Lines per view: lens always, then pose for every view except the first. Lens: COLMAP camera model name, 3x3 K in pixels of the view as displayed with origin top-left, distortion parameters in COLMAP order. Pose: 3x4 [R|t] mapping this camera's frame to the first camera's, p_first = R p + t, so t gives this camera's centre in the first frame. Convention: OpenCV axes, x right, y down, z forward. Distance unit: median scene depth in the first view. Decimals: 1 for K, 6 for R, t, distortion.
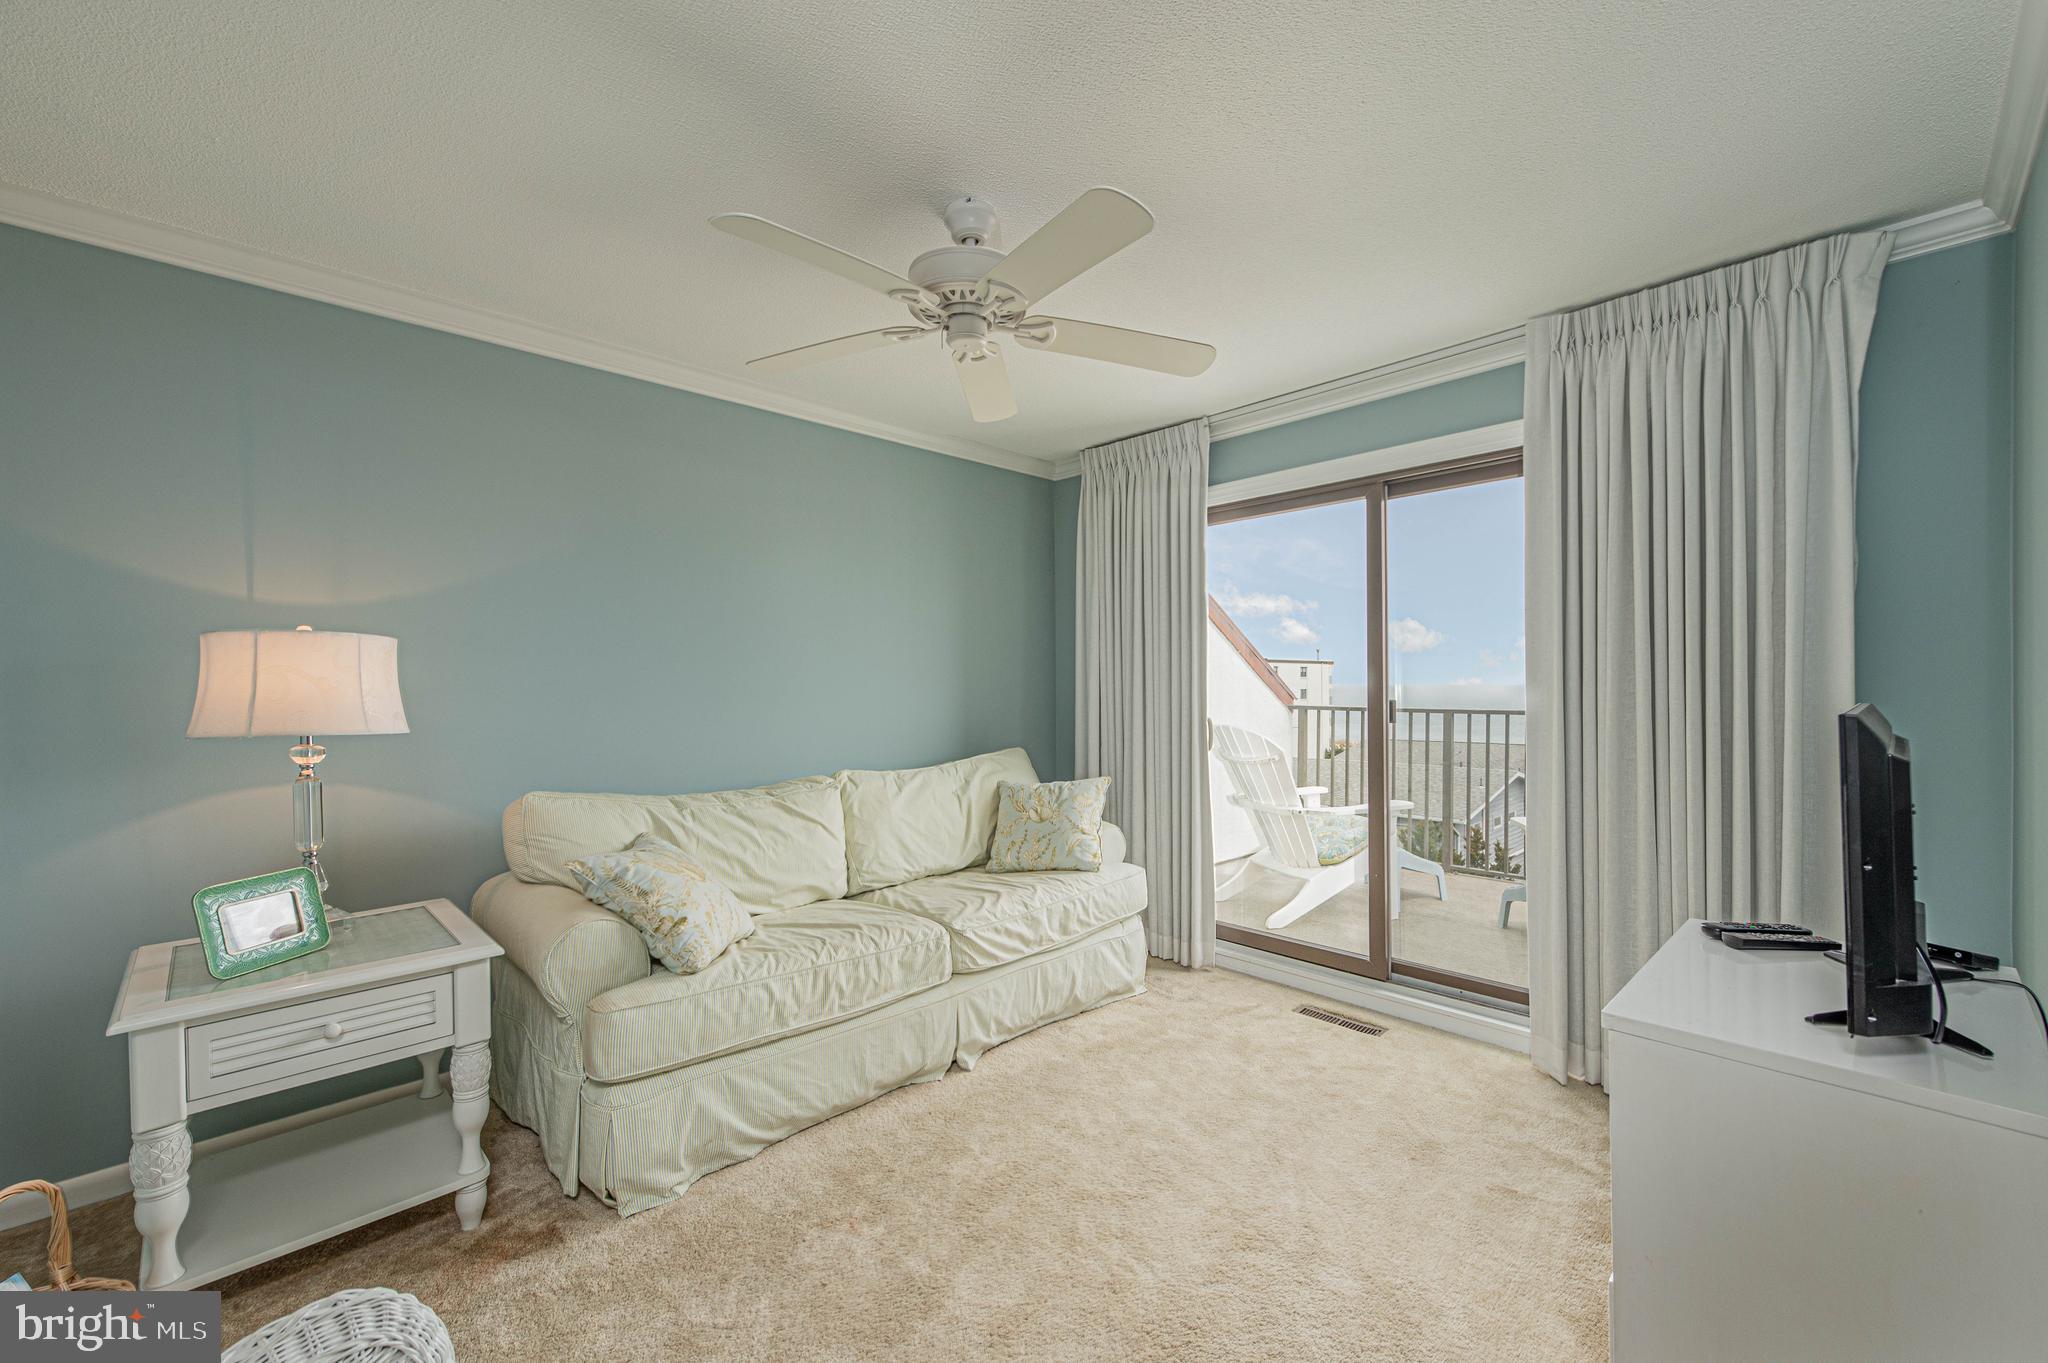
lens RADIAL K [[827.4, 0, 1037.2], [0, 827.4, 688.7], [0, 0, 1]] dist [0.003588, -0.000286]
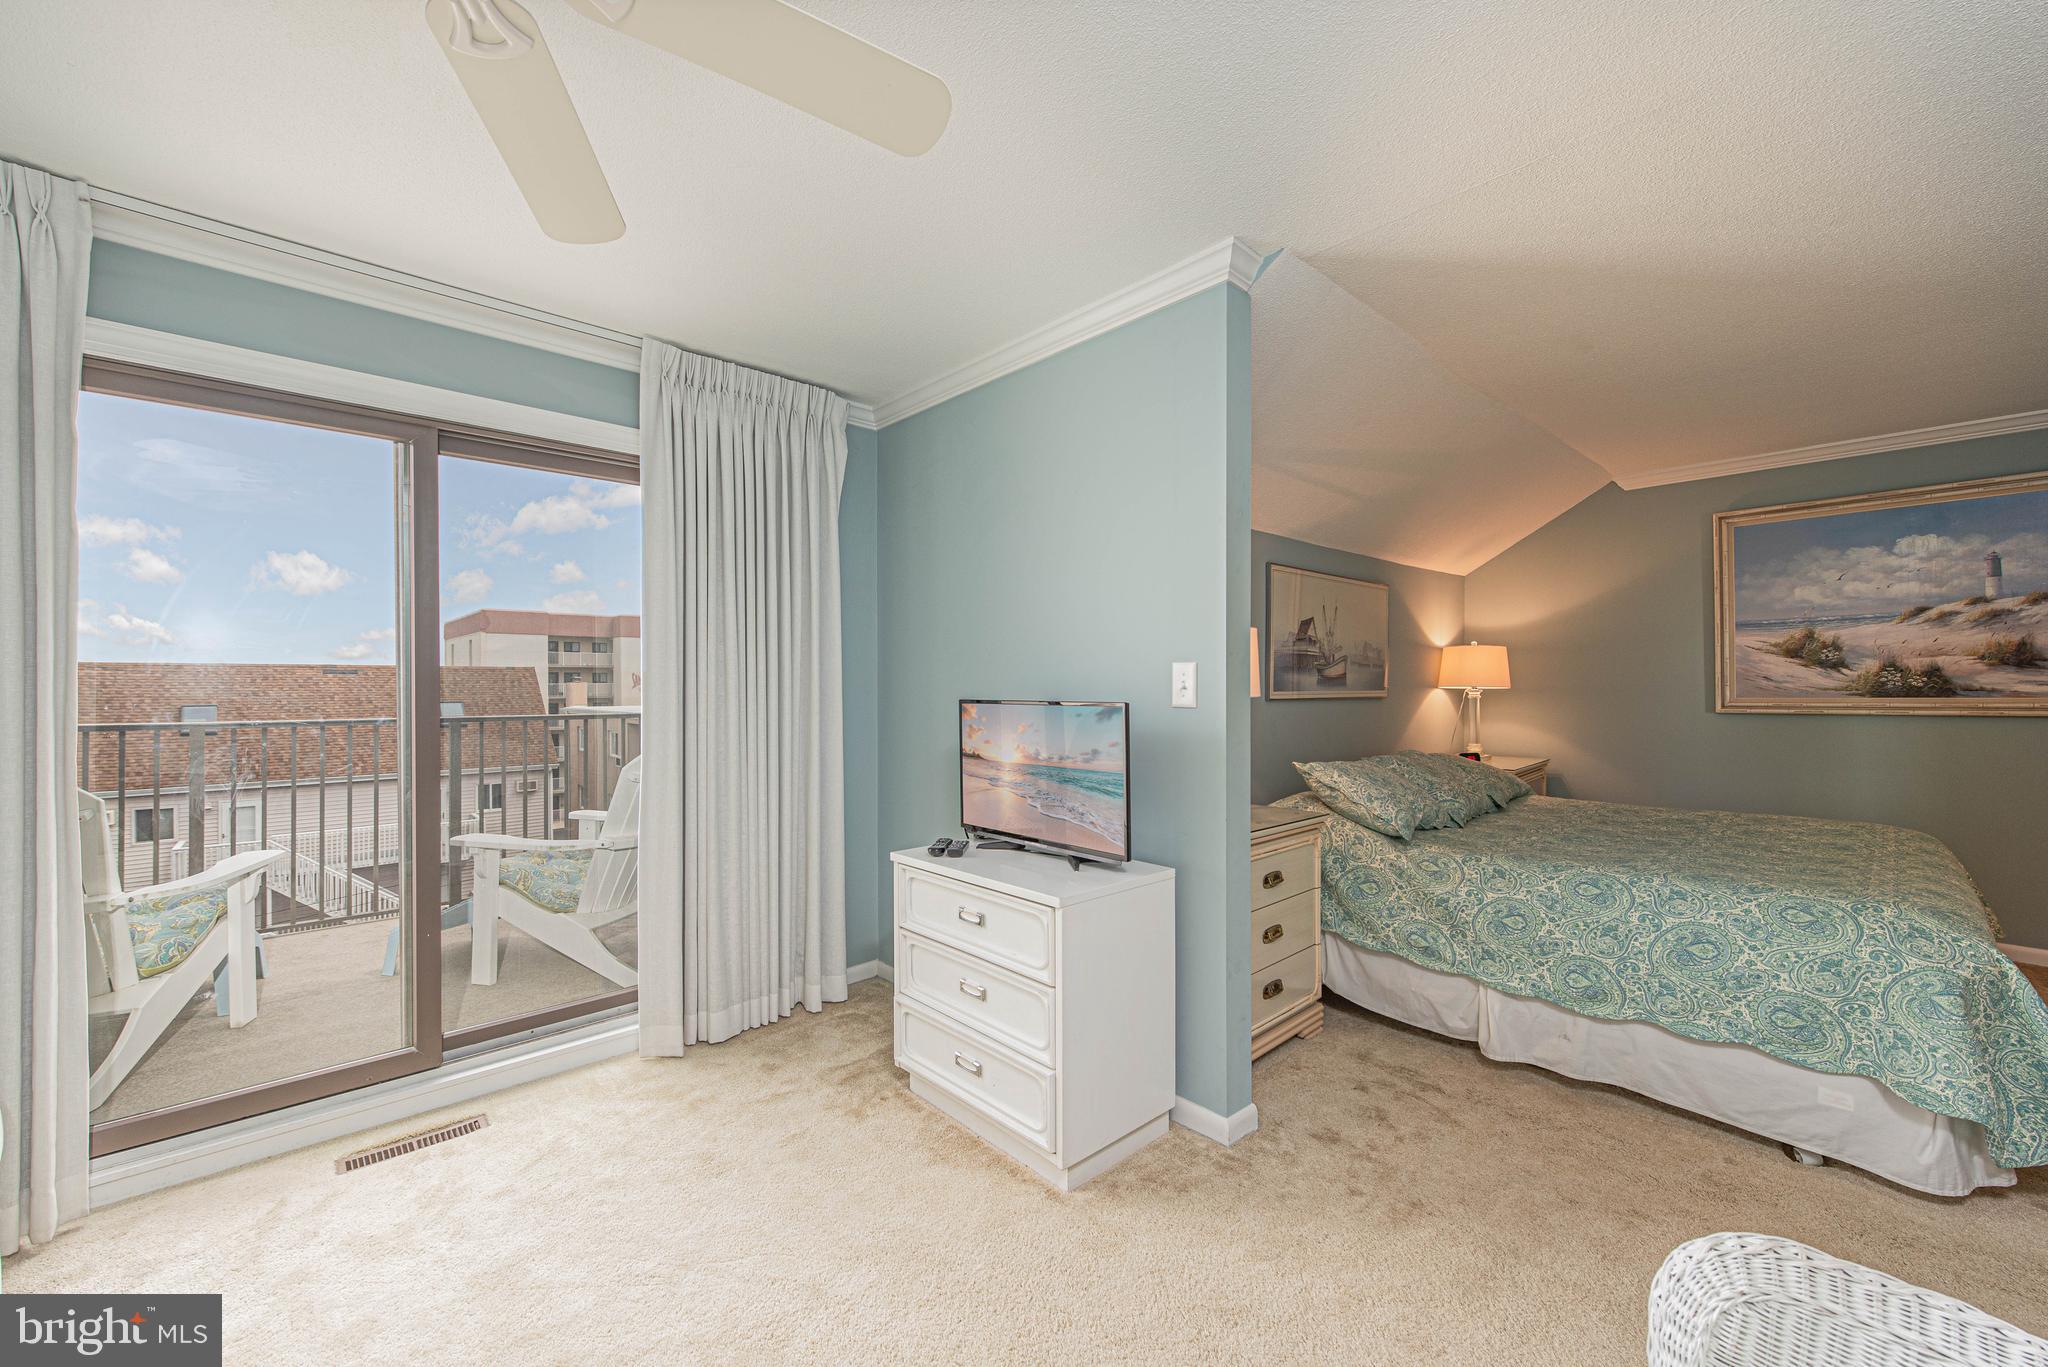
lens RADIAL K [[810.0, 0, 1028.1], [0, 810.0, 679.2], [0, 0, 1]] dist [0.007001, -0.001921]
pose [[0.013650, 0.017780, 0.999749, -0.316252], [0.010977, 0.999779, -0.017931, 0.006958], [-0.999847, 0.011219, 0.013452, 0.391752]]
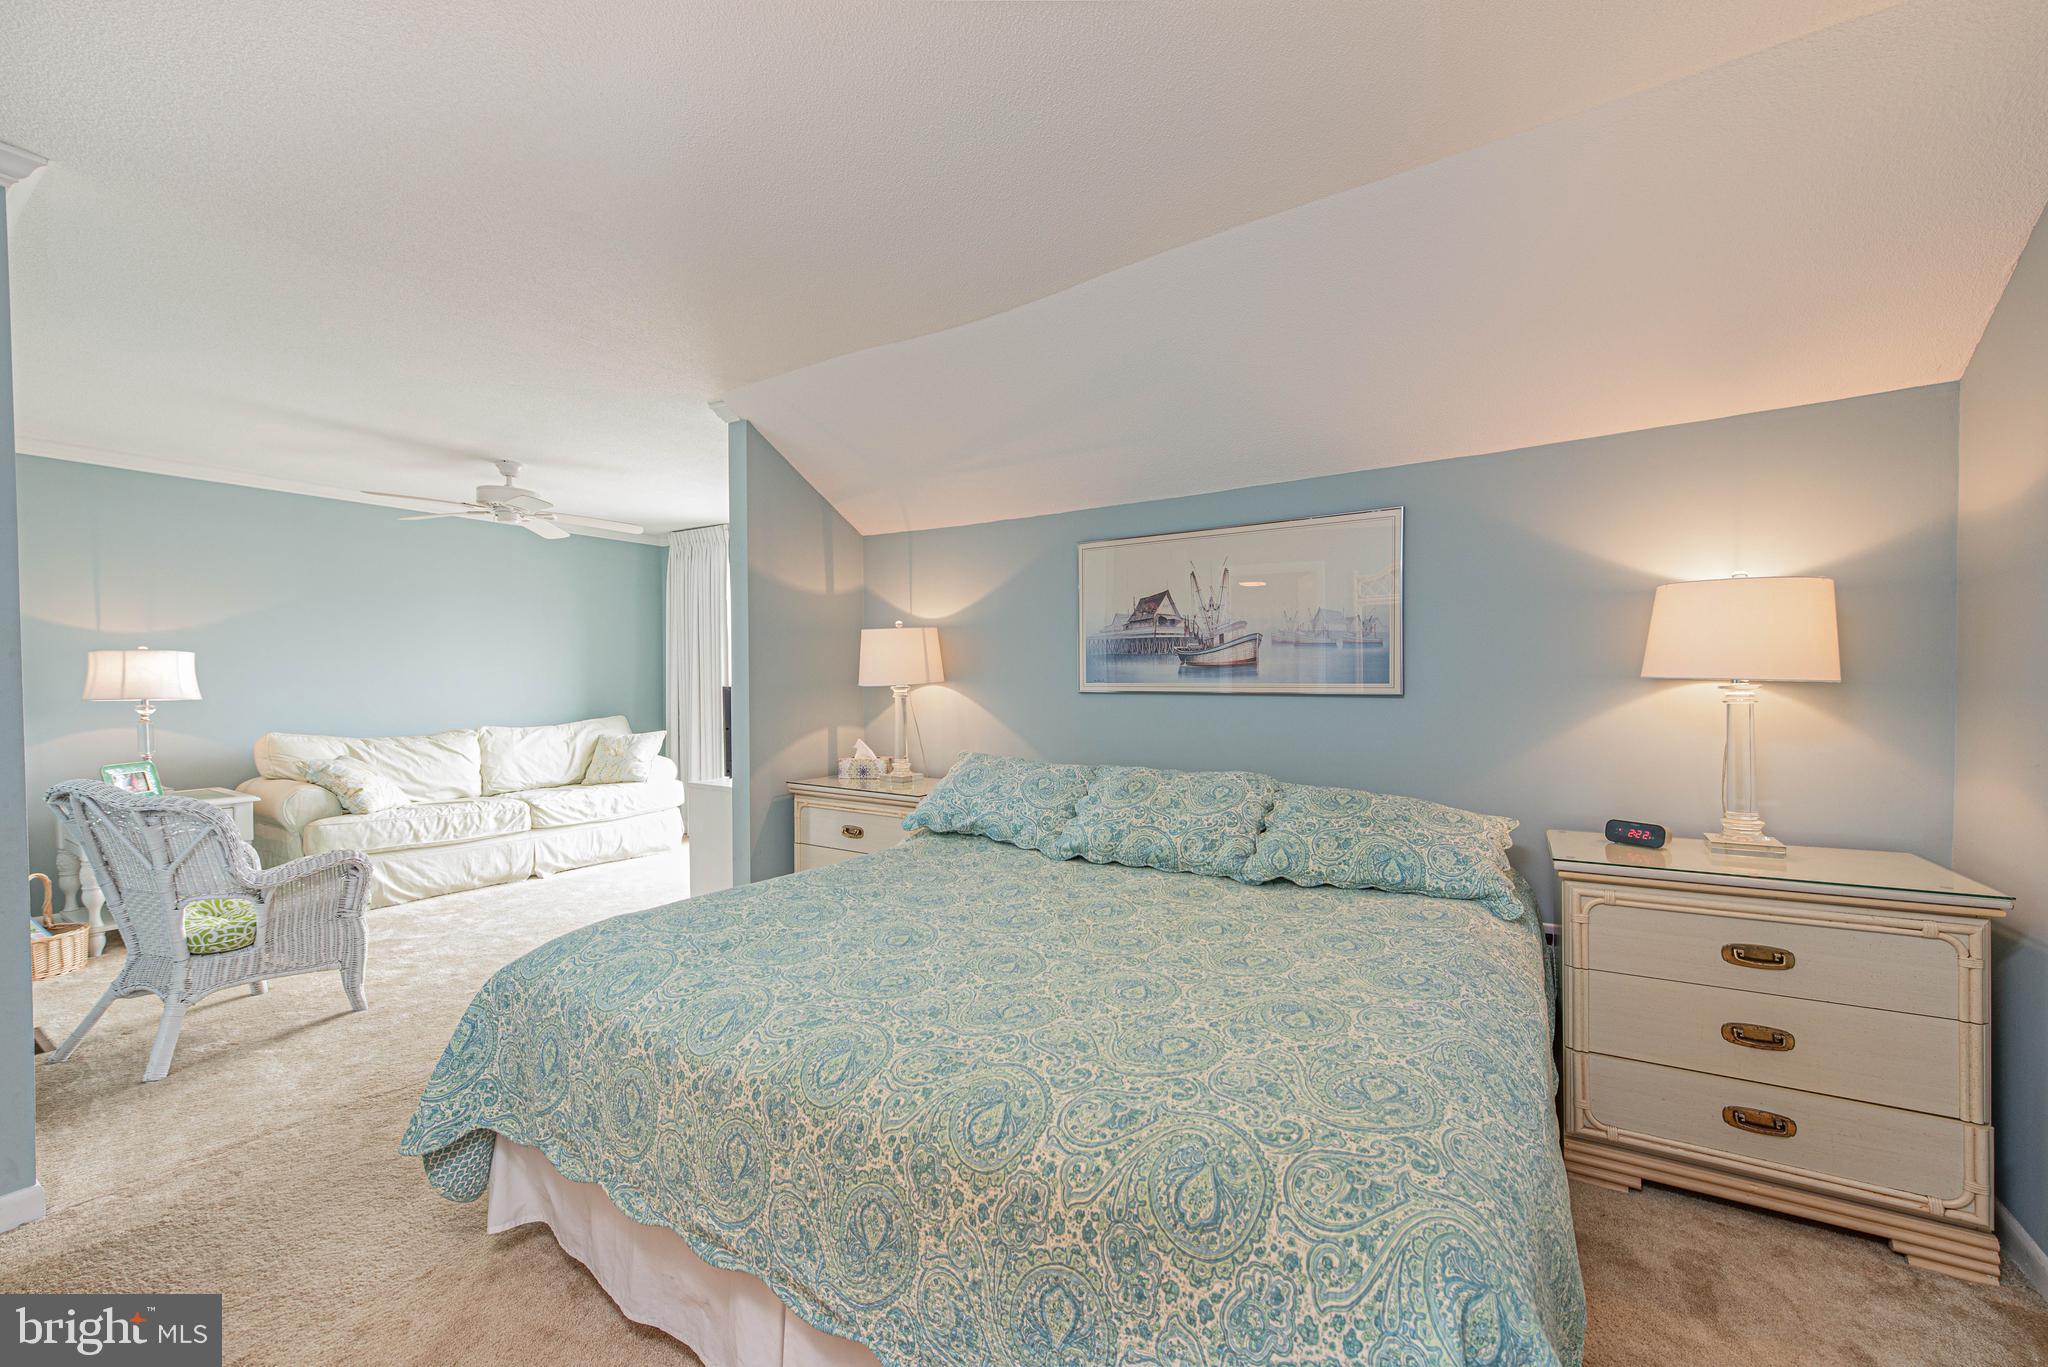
lens RADIAL K [[810.0, 0, 1027.1], [0, 810.0, 698.4], [0, 0, 1]] dist [0.007001, -0.001921]
pose [[0.978147, -0.002375, 0.207903, 0.688195], [-0.001686, 0.999811, 0.019357, 0.007527], [-0.207910, -0.019284, 0.977958, -1.172417]]
